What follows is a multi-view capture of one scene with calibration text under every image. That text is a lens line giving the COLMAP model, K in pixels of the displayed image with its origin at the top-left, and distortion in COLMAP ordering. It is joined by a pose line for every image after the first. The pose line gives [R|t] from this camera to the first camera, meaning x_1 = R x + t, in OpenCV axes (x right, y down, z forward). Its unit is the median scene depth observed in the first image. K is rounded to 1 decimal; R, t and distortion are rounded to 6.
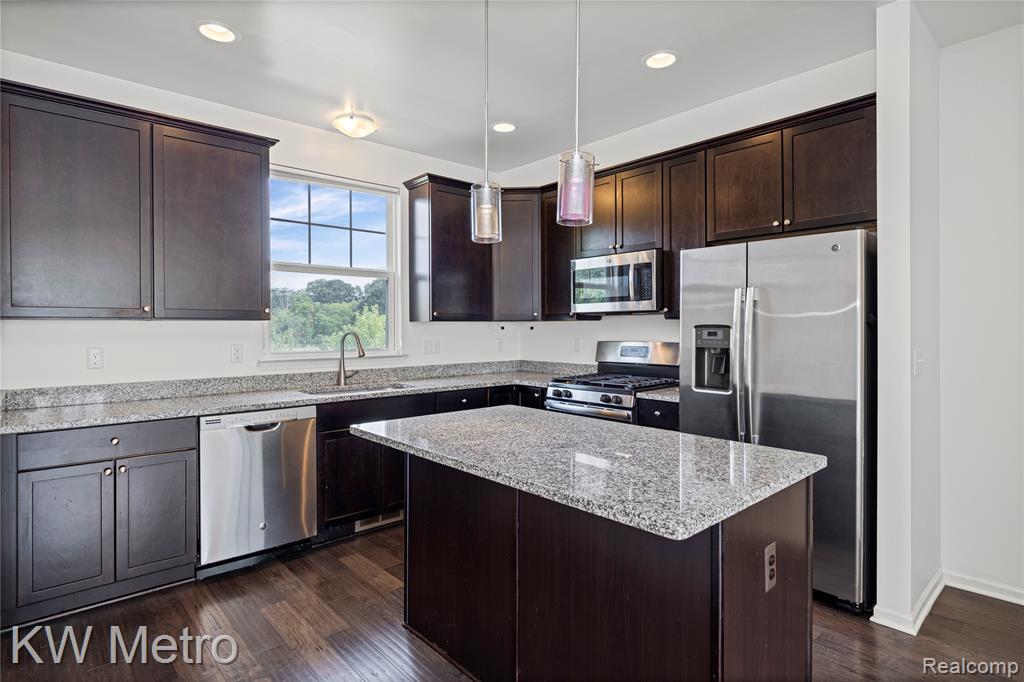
lens RADIAL K [[529.2, 0, 512.7], [0, 529.2, 324.8], [0, 0, 1]] dist [0.004160, 0.000235]
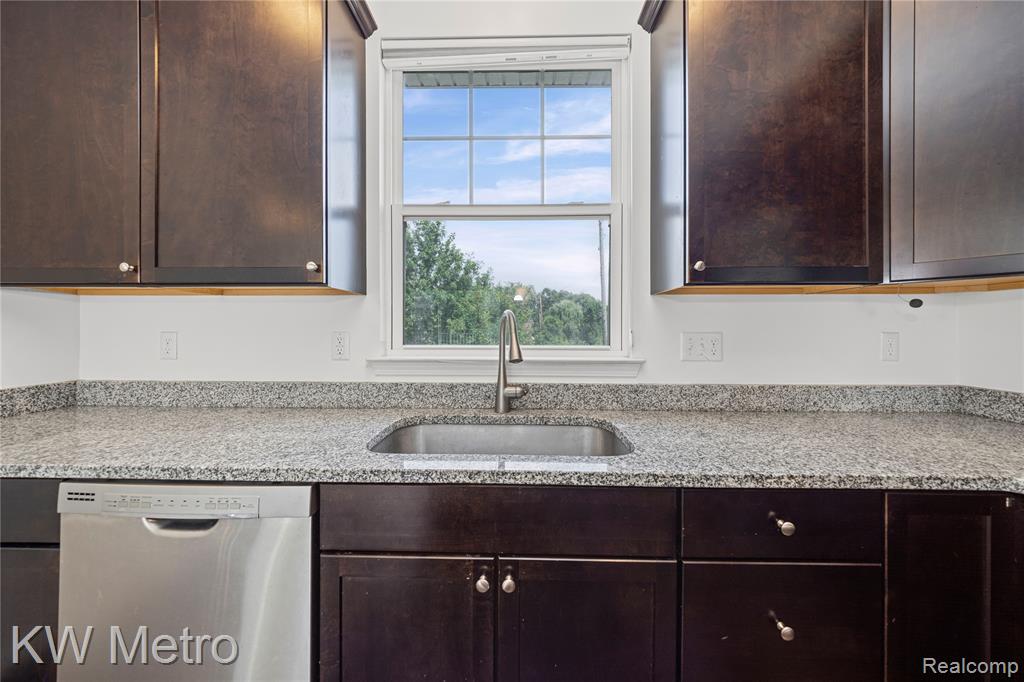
lens RADIAL K [[355.9, 0, 513.3], [0, 355.9, 328.3], [0, 0, 1]] dist [-0.000030, -0.000036]
pose [[0.731137, 0.003119, -0.682224, -0.071779], [-0.001666, 0.999995, 0.002788, 0.030087], [0.682229, -0.000902, 0.731138, 0.790384]]
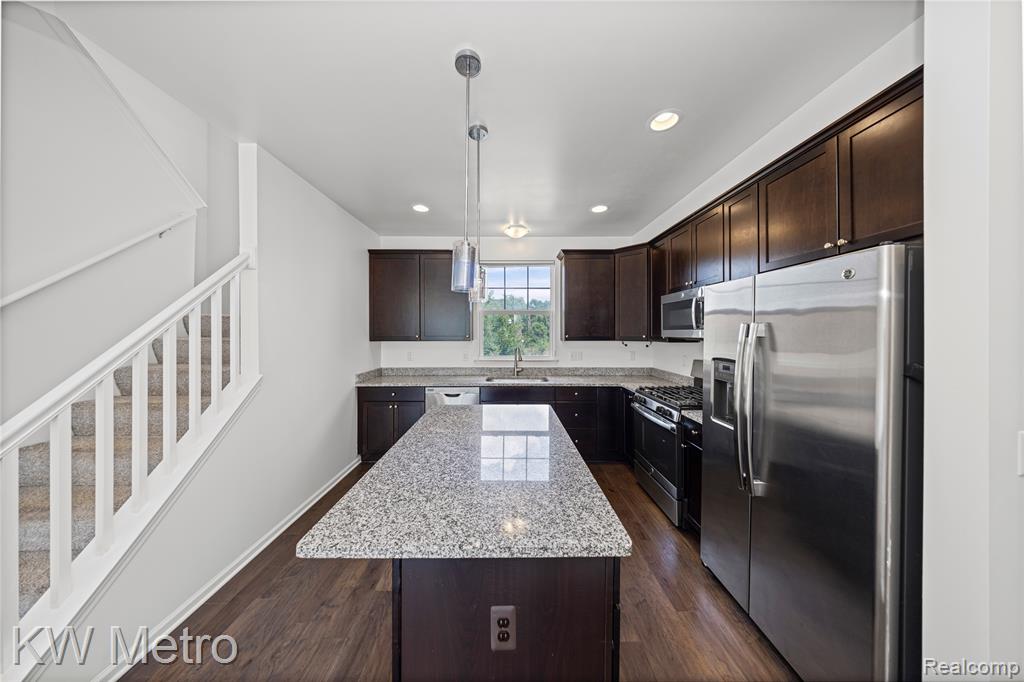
lens RADIAL K [[298.5, 0, 513.8], [0, 298.5, 329.1], [0, 0, 1]] dist [-0.000922, -0.000040]
pose [[0.747511, -0.001562, -0.664248, 0.370823], [0.001245, 0.999999, -0.000951, -0.046609], [0.664249, -0.000116, 0.747512, 0.249745]]
